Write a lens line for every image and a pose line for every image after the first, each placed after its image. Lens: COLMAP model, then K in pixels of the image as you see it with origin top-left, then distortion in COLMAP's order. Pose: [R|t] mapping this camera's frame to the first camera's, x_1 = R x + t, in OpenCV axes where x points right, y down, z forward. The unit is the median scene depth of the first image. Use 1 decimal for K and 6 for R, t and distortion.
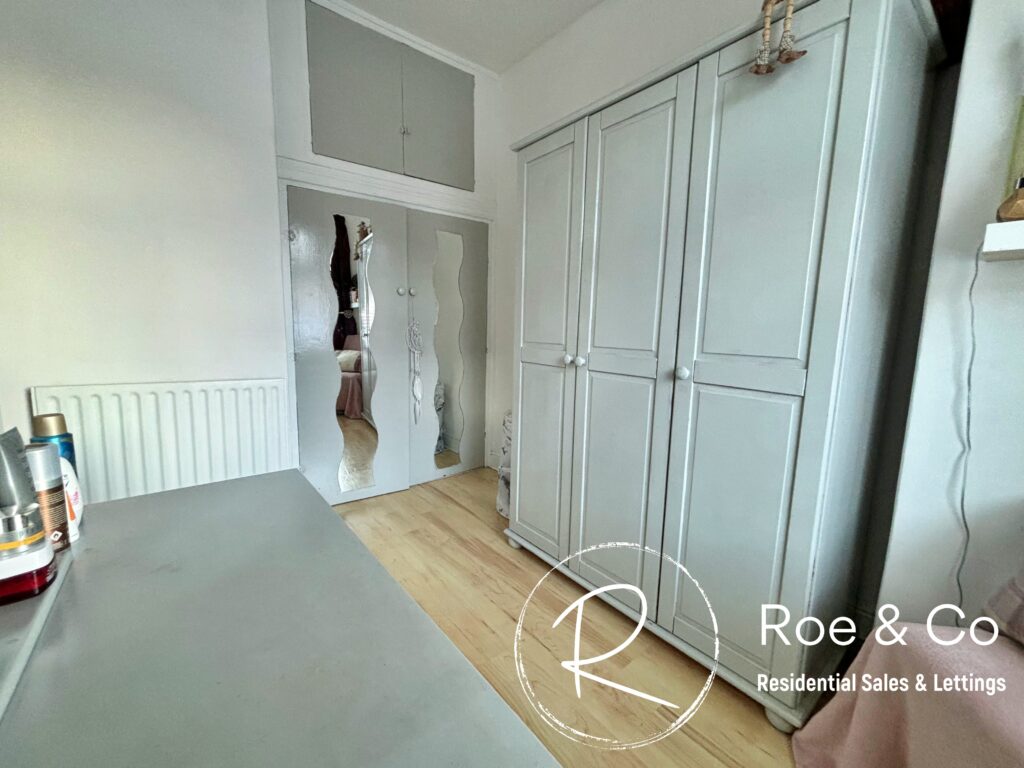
lens RADIAL K [[410.7, 0, 508.4], [0, 410.7, 379.6], [0, 0, 1]] dist [-0.002105, -0.000144]
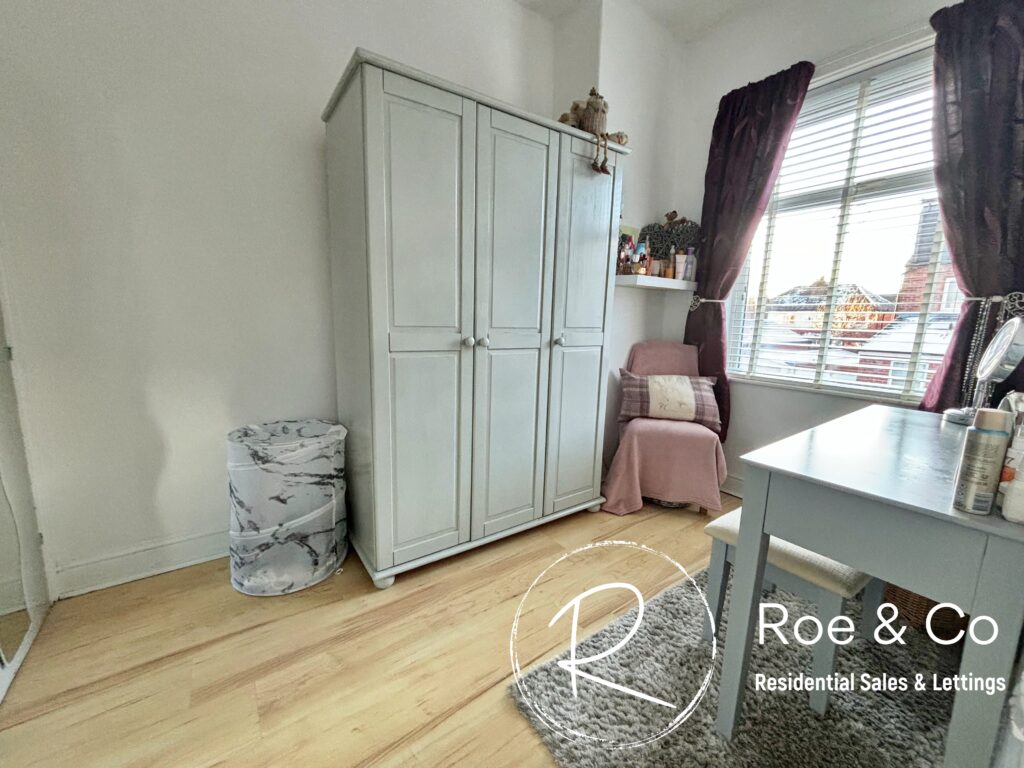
lens RADIAL K [[410.7, 0, 509.0], [0, 410.7, 385.4], [0, 0, 1]] dist [-0.002105, -0.000144]
pose [[0.060792, -0.183637, 0.981113, -0.726518], [0.108636, 0.978309, 0.176381, -0.094953], [-0.992221, 0.095861, 0.079423, 0.705535]]
